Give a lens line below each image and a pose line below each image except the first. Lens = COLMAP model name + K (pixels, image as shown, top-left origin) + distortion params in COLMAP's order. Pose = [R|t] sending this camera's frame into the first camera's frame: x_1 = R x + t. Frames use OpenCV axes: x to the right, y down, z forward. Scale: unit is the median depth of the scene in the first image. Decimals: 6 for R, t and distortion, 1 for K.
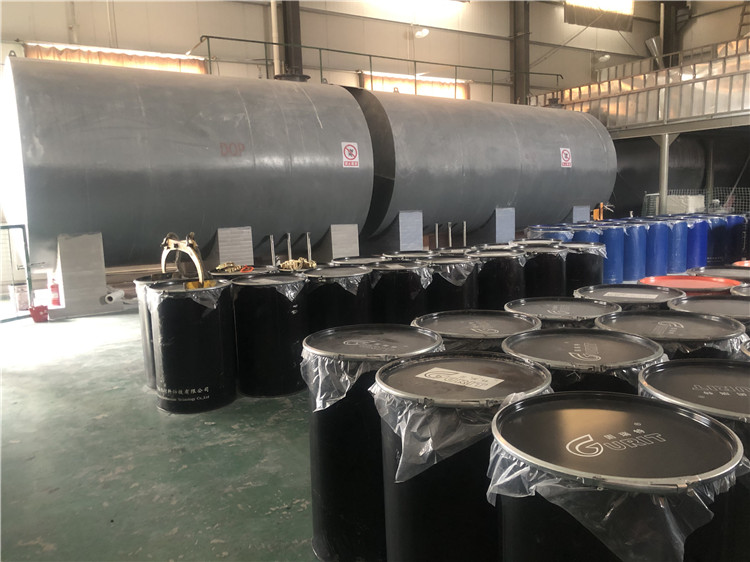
lens RADIAL K [[613.1, 0, 371.3], [0, 613.1, 278.0], [0, 0, 1]] dist [0.048693, -0.062178]
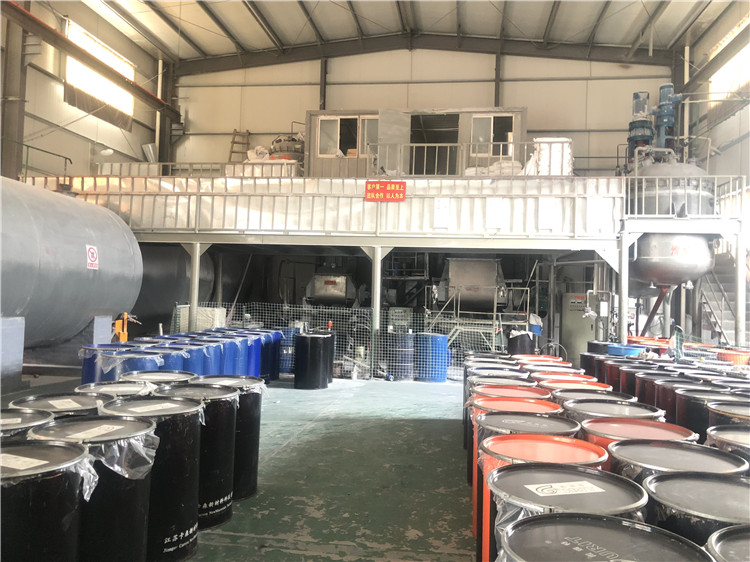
lens RADIAL K [[615.5, 0, 392.6], [0, 615.5, 269.9], [0, 0, 1]] dist [0.001792, -0.008544]
pose [[0.622111, 0.080704, 0.778759, -0.076163], [0.059860, 0.986859, -0.150089, -0.036022], [-0.780638, 0.139988, 0.609104, 0.217691]]
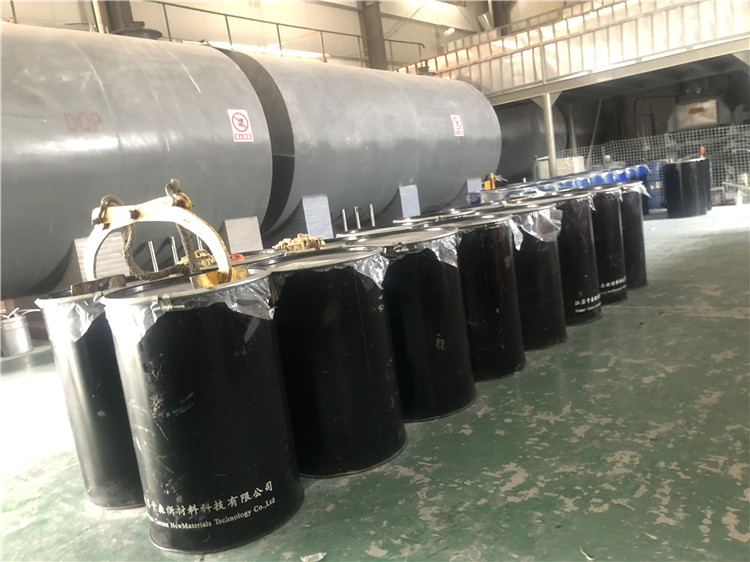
lens RADIAL K [[623.3, 0, 375.0], [0, 623.3, 281.0], [0, 0, 1]] dist [-0.002855, 0.000618]
pose [[0.941465, -0.144844, 0.304406, -0.121812], [0.151429, 0.988466, 0.001997, 0.012081], [-0.301185, 0.044216, 0.952540, 0.191690]]
